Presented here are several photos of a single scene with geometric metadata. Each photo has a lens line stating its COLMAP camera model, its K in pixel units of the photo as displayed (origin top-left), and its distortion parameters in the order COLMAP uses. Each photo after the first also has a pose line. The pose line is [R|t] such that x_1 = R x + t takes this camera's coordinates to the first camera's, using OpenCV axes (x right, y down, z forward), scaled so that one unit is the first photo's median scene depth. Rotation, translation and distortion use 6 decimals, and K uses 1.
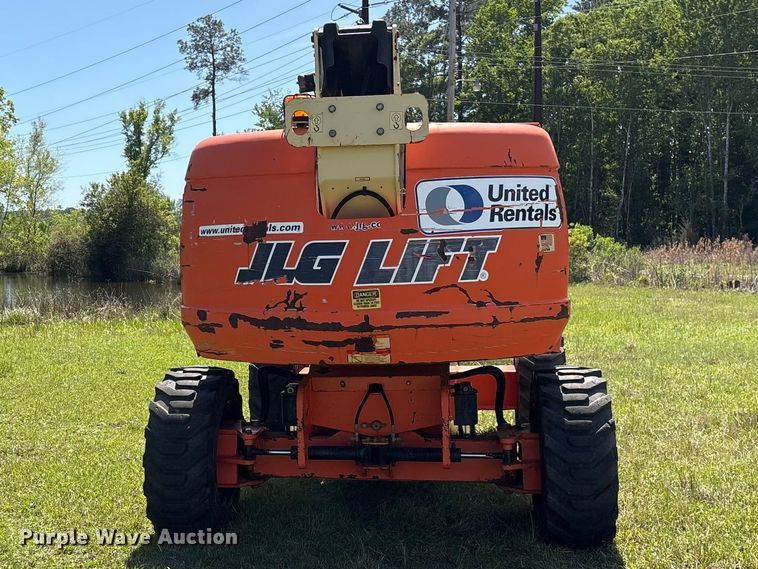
lens RADIAL K [[971.3, 0, 381.3], [0, 971.3, 320.1], [0, 0, 1]] dist [0.124437, -0.005994]
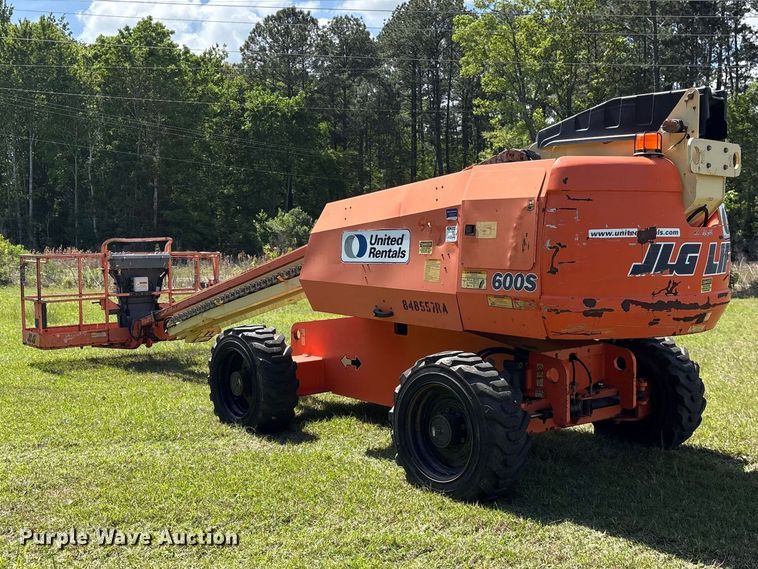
lens RADIAL K [[825.9, 0, 379.0], [0, 825.9, 284.5], [0, 0, 1]] dist [0.054131, -0.008820]
pose [[0.686048, -0.018903, 0.727310, -1.160948], [0.048441, 0.998631, -0.019738, -0.021067], [-0.725941, 0.048773, 0.686025, 0.506762]]
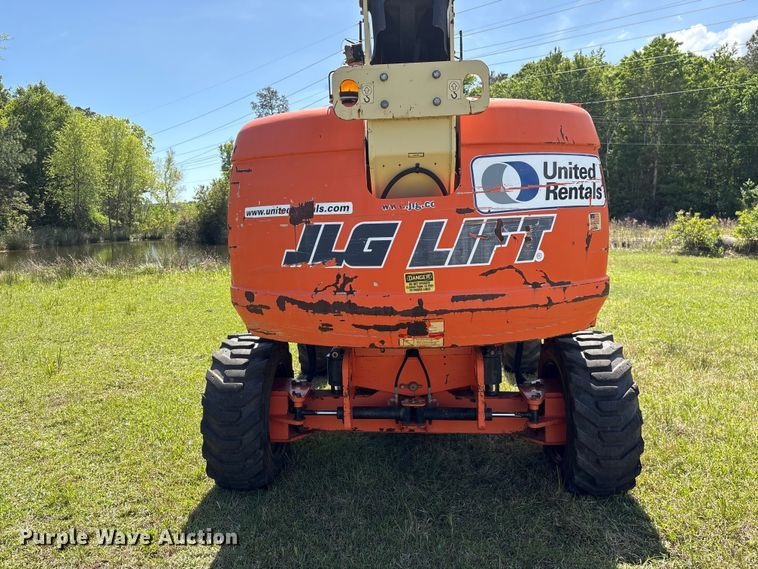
lens RADIAL K [[554.4, 0, 395.3], [0, 554.4, 286.9], [0, 0, 1]] dist [0.060995, -0.085022]
pose [[0.999040, -0.013263, 0.041759, -0.060368], [0.011513, 0.999057, 0.041856, -0.038958], [-0.042275, -0.041335, 0.998251, 0.440600]]
